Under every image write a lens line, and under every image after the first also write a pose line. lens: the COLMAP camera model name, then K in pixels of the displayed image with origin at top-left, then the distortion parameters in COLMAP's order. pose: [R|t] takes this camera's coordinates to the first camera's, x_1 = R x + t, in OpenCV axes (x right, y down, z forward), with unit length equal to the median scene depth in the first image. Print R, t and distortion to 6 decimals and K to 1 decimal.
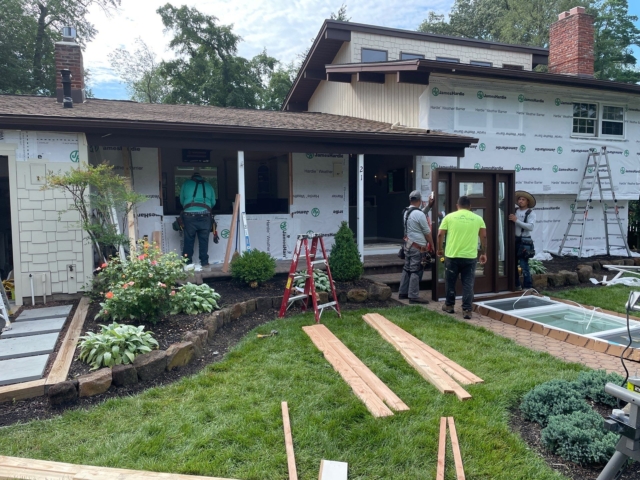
lens RADIAL K [[478.8, 0, 332.3], [0, 478.8, 238.5], [0, 0, 1]] dist [0.011176, -0.001415]
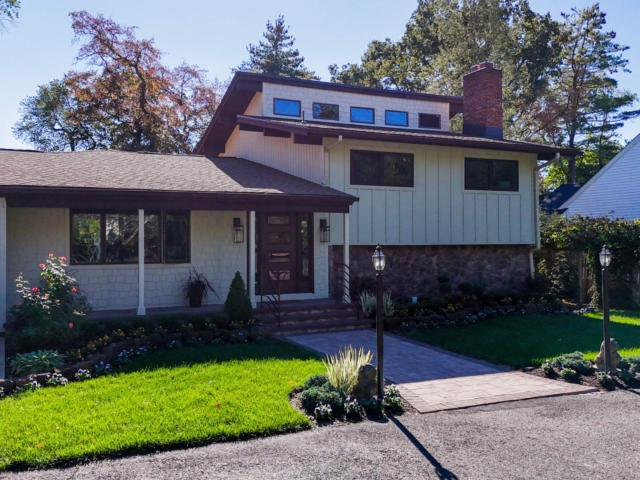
lens RADIAL K [[617.2, 0, 326.0], [0, 617.2, 238.8], [0, 0, 1]] dist [0.031862, -0.010364]
pose [[0.997126, 0.011759, 0.074845, 0.132580], [-0.005675, 0.996699, -0.080992, 0.006025], [-0.075550, 0.080335, 0.993901, -0.478307]]
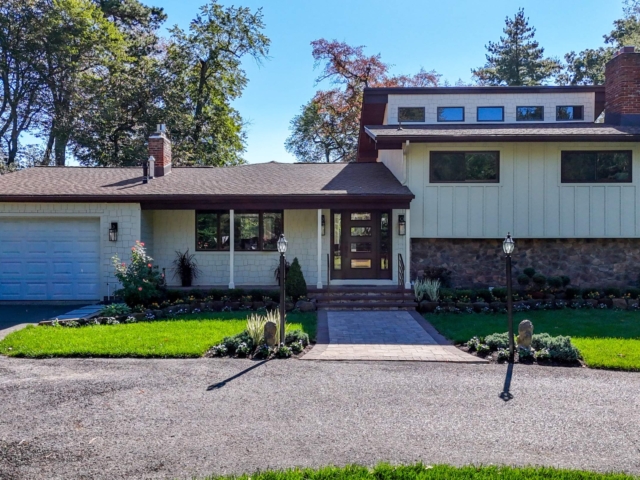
lens RADIAL K [[617.2, 0, 326.0], [0, 617.2, 238.8], [0, 0, 1]] dist [0.031862, -0.010364]
pose [[0.923934, 0.012636, -0.382342, 0.793371], [-0.041627, 0.996840, -0.067648, 0.029503], [0.380280, 0.078418, 0.921541, -0.654141]]
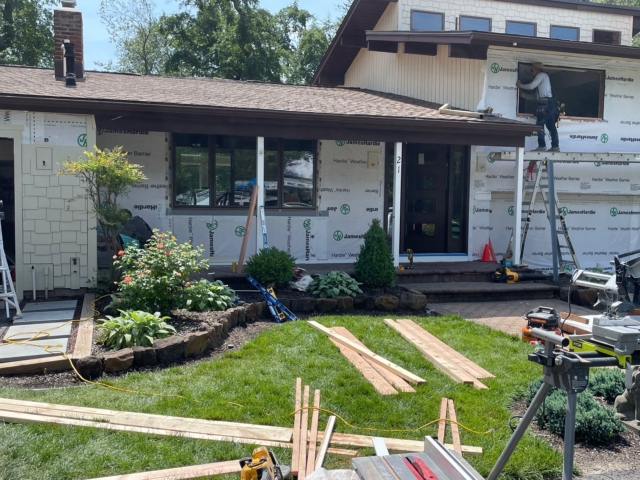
lens RADIAL K [[653.3, 0, 336.3], [0, 653.3, 241.9], [0, 0, 1]] dist [0.011042, 0.006557]
pose [[0.997476, 0.027708, -0.065382, 0.029974], [-0.028700, 0.999486, -0.014288, 0.022870], [0.064953, 0.016128, 0.997758, -0.177679]]
